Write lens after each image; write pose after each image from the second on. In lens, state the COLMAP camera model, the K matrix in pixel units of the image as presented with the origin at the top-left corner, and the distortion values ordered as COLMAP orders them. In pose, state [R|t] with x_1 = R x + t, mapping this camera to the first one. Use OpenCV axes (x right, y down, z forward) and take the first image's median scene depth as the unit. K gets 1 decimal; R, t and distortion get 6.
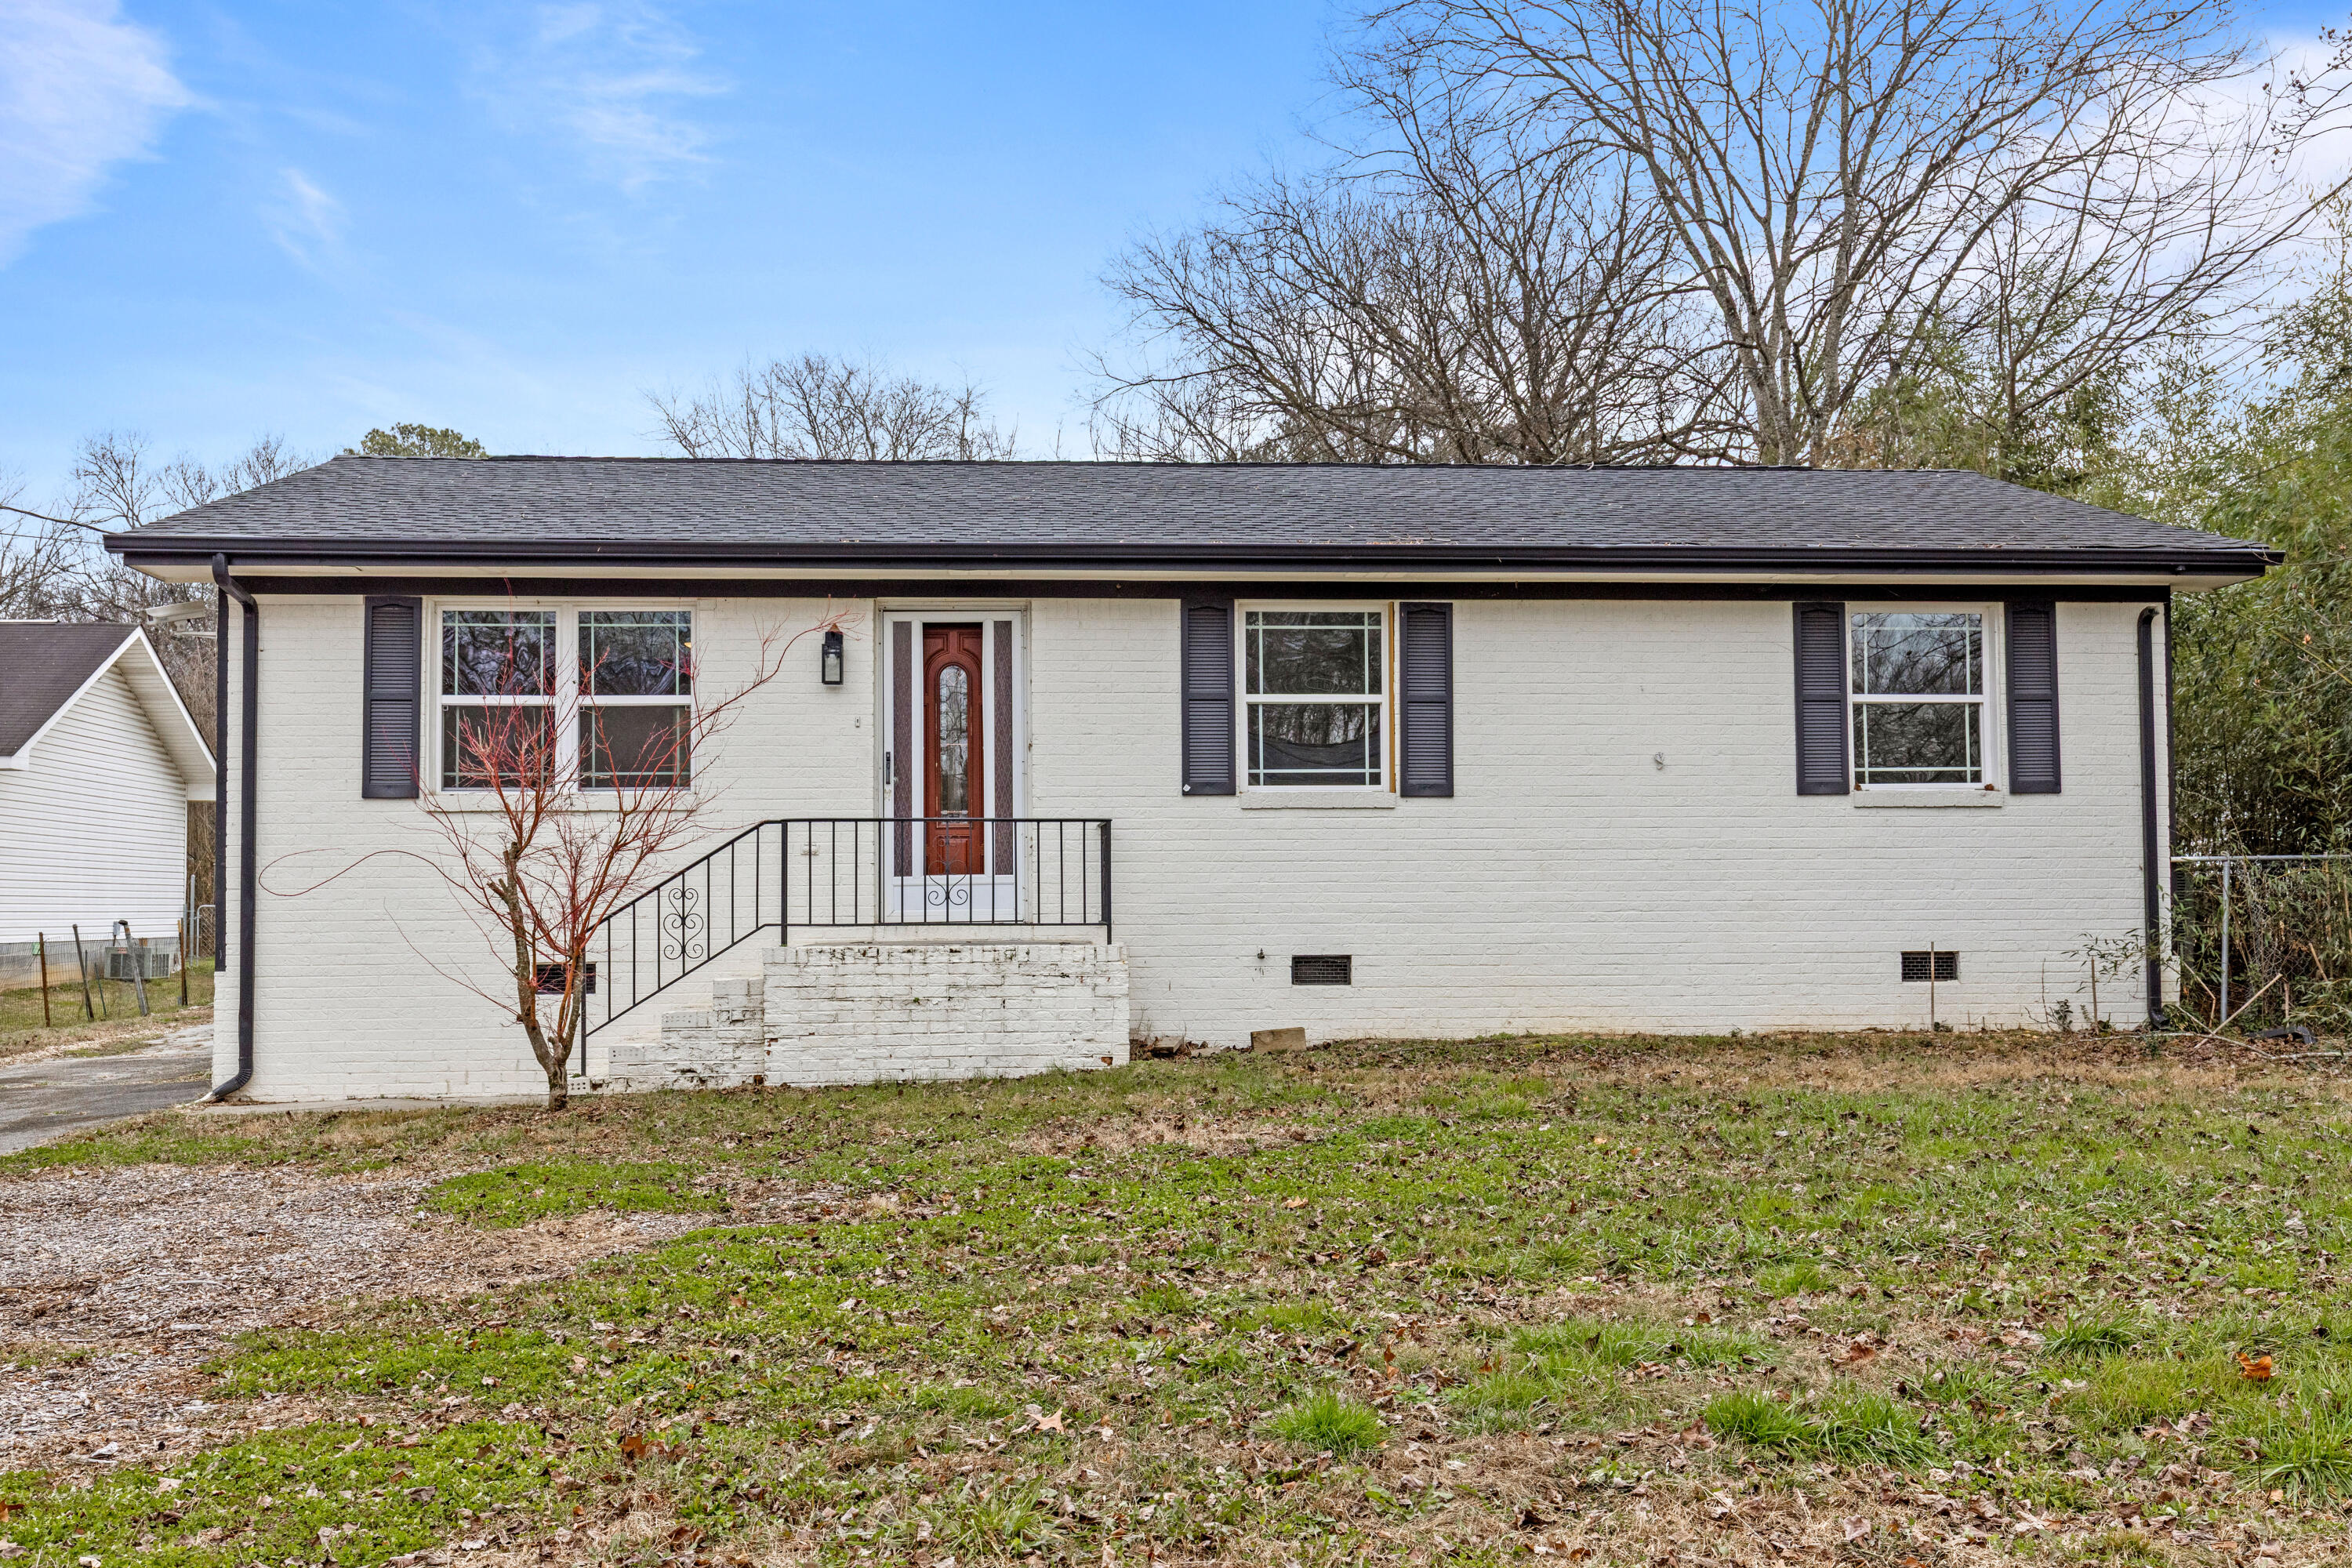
lens RADIAL K [[2287.7, 0, 1227.6], [0, 2287.7, 798.2], [0, 0, 1]] dist [0.011197, 0.000000]
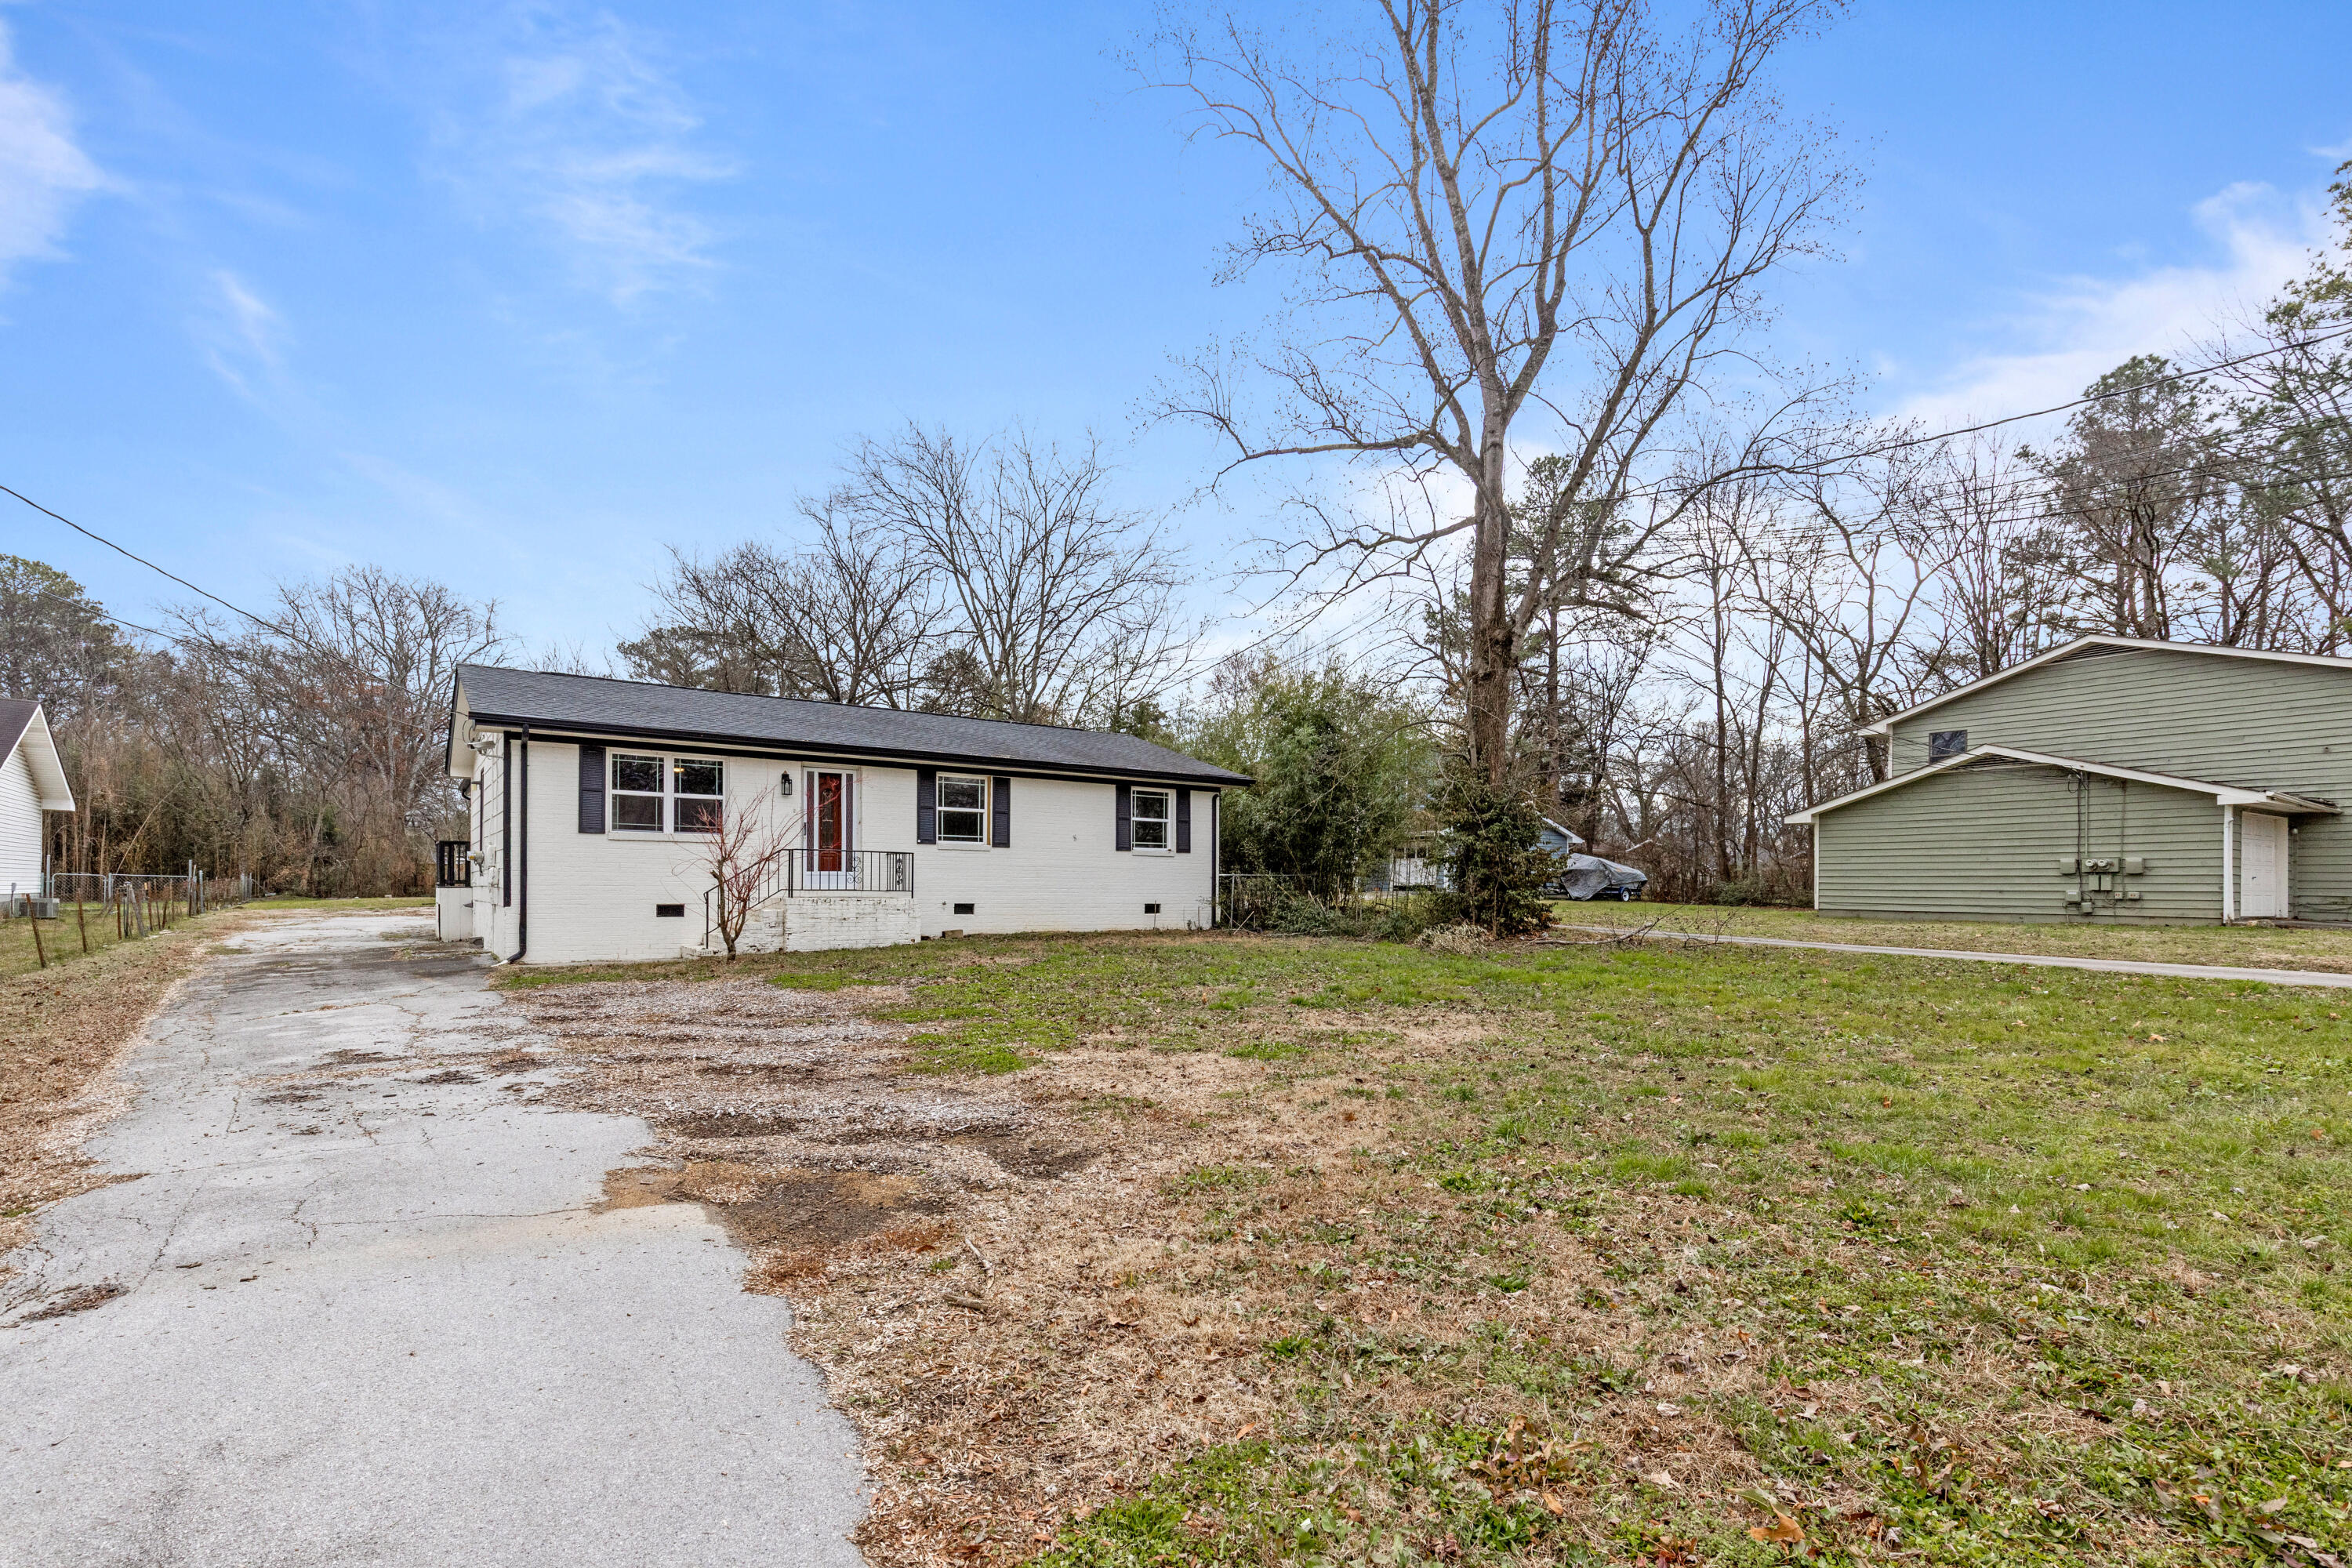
lens RADIAL K [[1059.2, 0, 1171.8], [0, 1059.2, 887.3], [0, 0, 1]] dist [0.012861, -0.000987]
pose [[0.866682, 0.015695, 0.498615, -0.381683], [-0.040582, 0.998410, 0.039111, -0.010804], [-0.497208, -0.054131, 0.865941, -0.233268]]
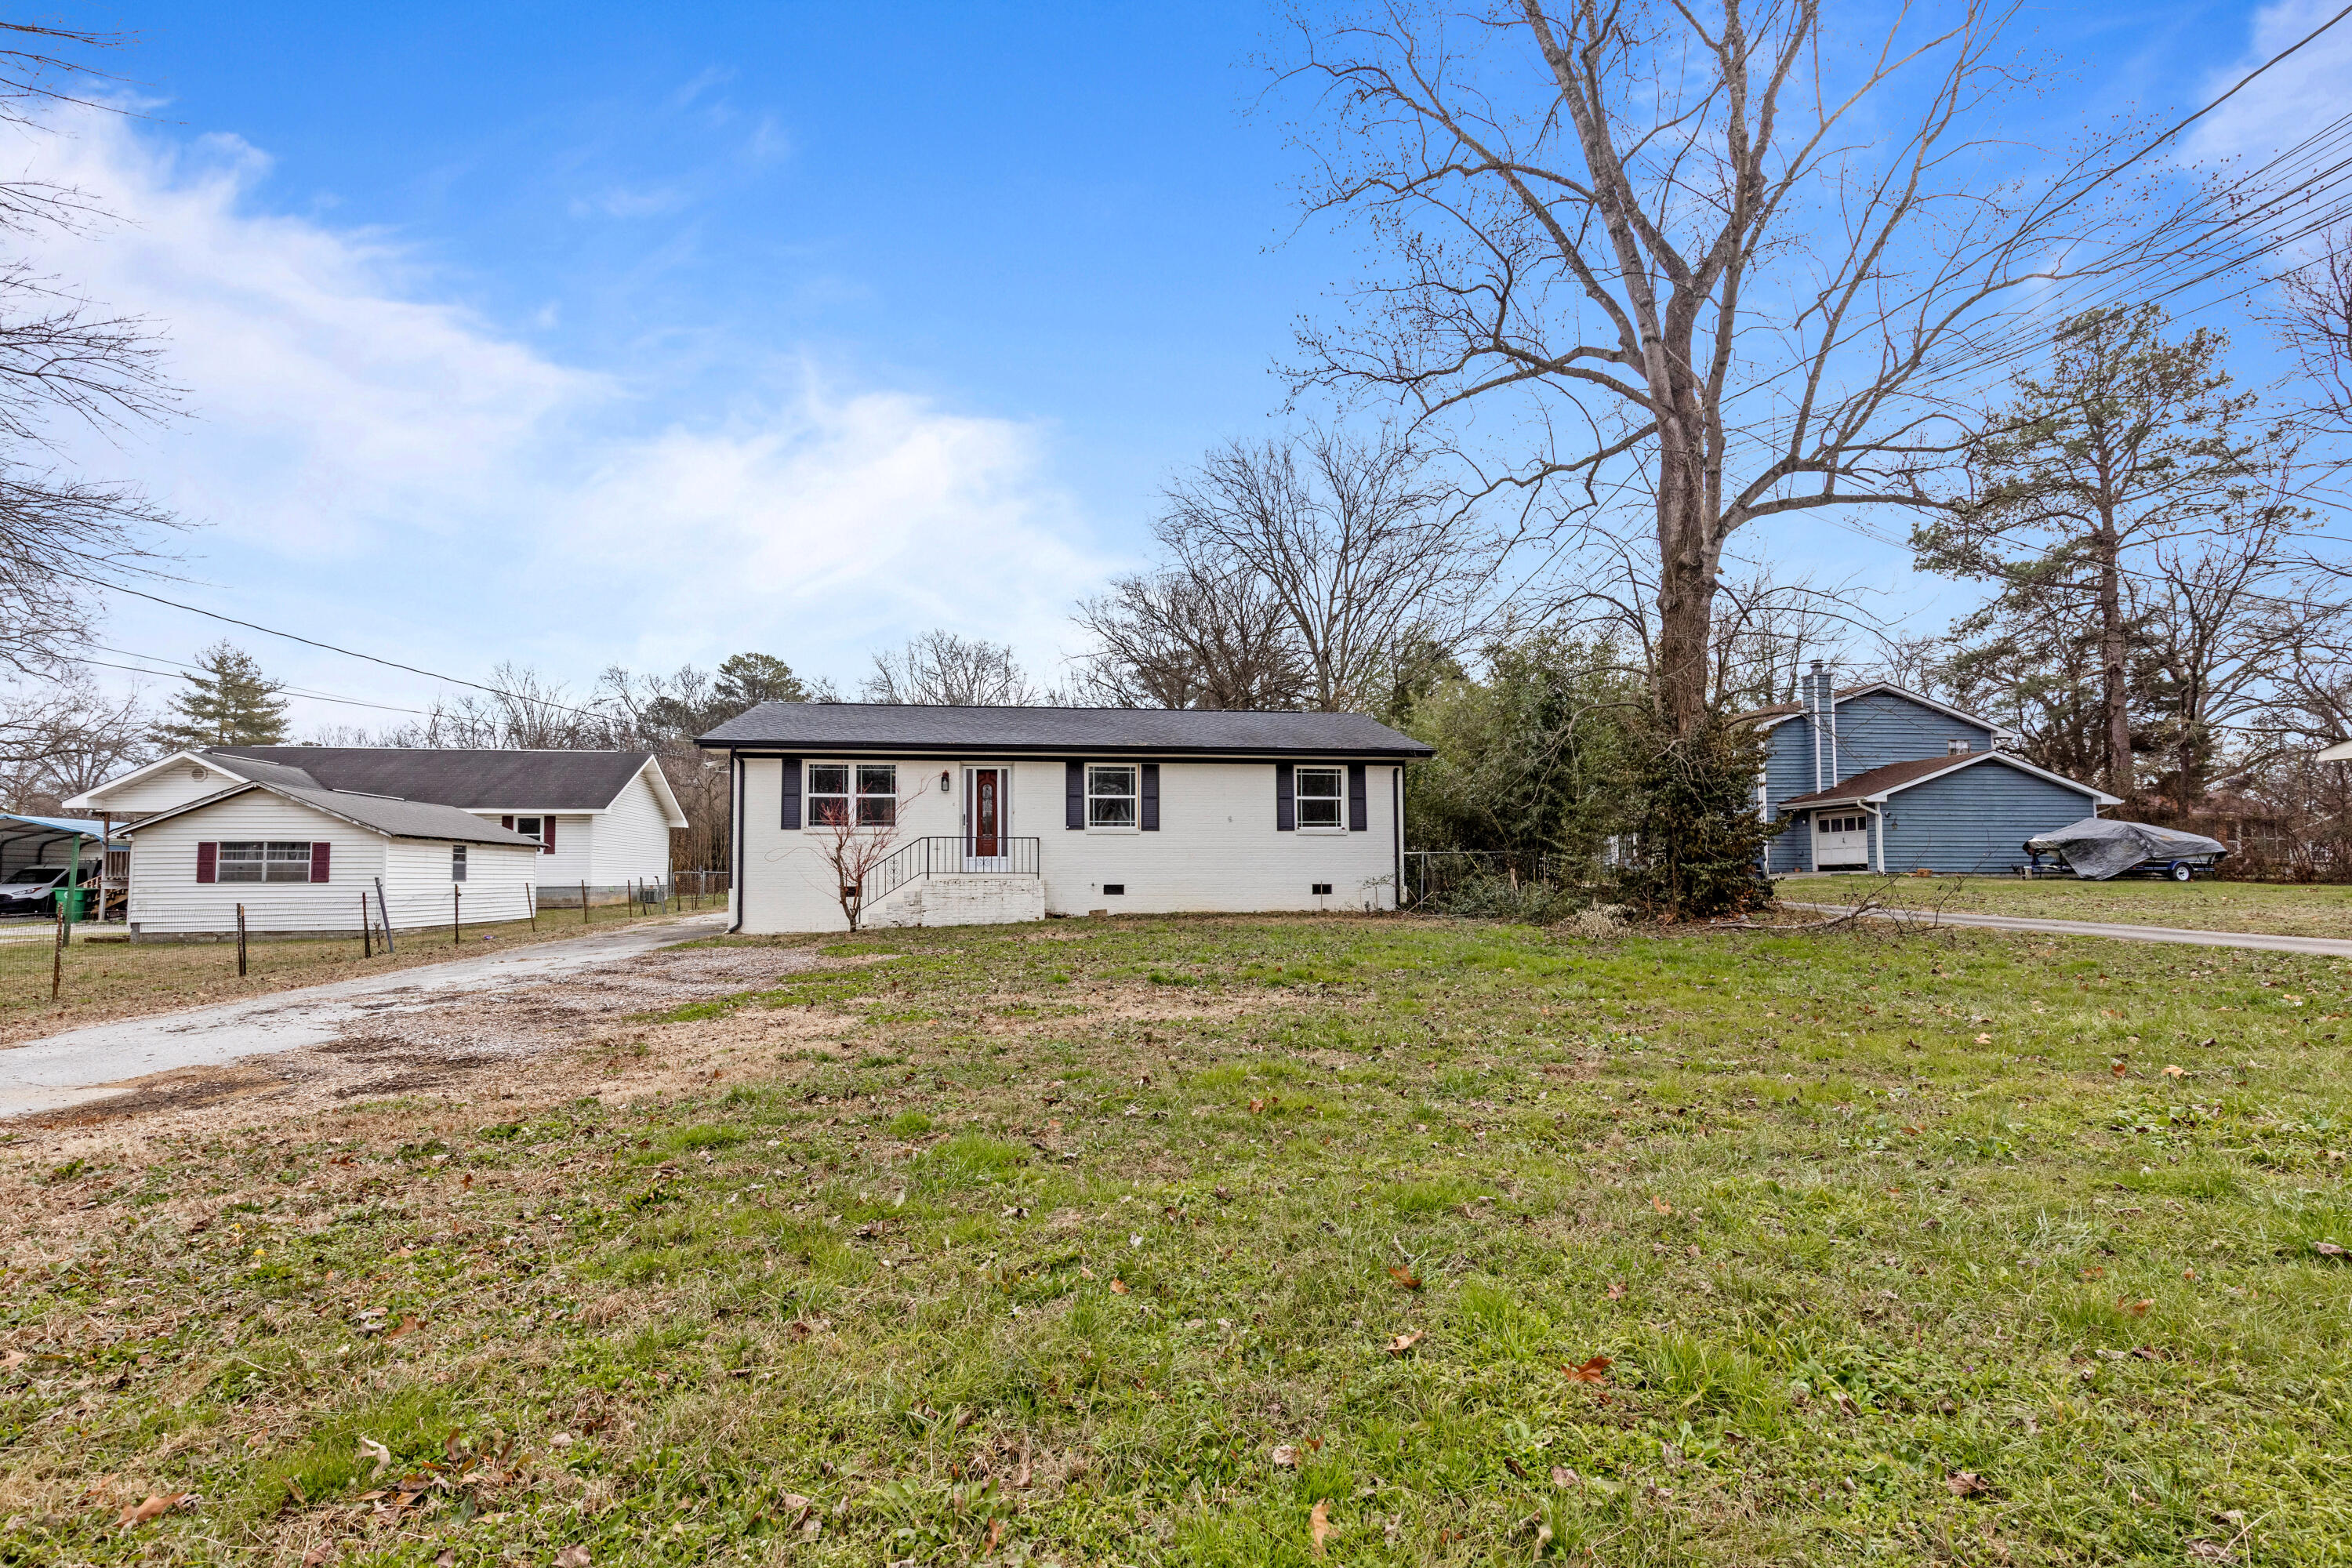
lens RADIAL K [[1059.2, 0, 1188.2], [0, 1059.2, 831.0], [0, 0, 1]] dist [0.012861, -0.000987]
pose [[0.998509, 0.005451, 0.054311, 0.062620], [-0.005621, 0.999980, 0.002978, -0.004280], [-0.054294, -0.003279, 0.998520, -0.359355]]
